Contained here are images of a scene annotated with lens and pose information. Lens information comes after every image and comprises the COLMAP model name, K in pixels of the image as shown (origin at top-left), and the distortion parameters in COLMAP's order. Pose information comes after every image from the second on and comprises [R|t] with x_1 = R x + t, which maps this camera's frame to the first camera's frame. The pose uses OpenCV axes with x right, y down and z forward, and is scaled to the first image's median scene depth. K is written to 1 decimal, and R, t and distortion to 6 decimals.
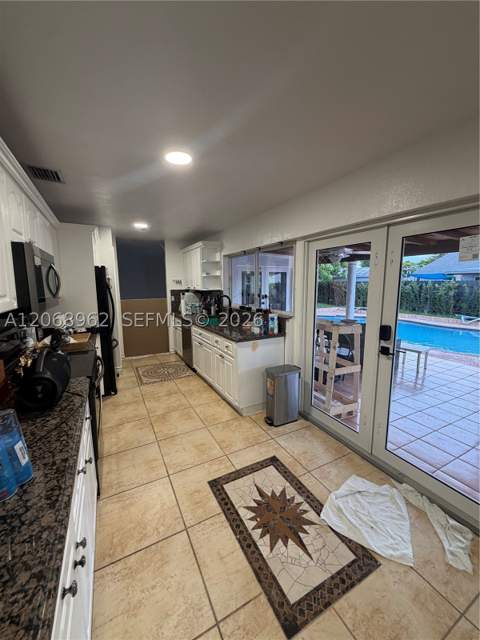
lens RADIAL K [[256.9, 0, 241.0], [0, 256.9, 319.6], [0, 0, 1]] dist [0.002019, 0.000543]
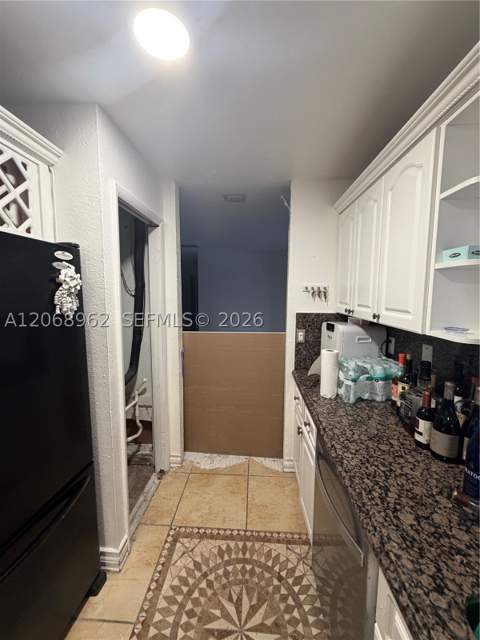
lens RADIAL K [[256.9, 0, 240.6], [0, 256.9, 318.3], [0, 0, 1]] dist [0.002019, 0.000543]
pose [[0.858525, 0.067772, -0.508273, -0.150207], [-0.087083, 0.996099, -0.014275, -0.094469], [0.505323, 0.056517, 0.861078, 0.626666]]
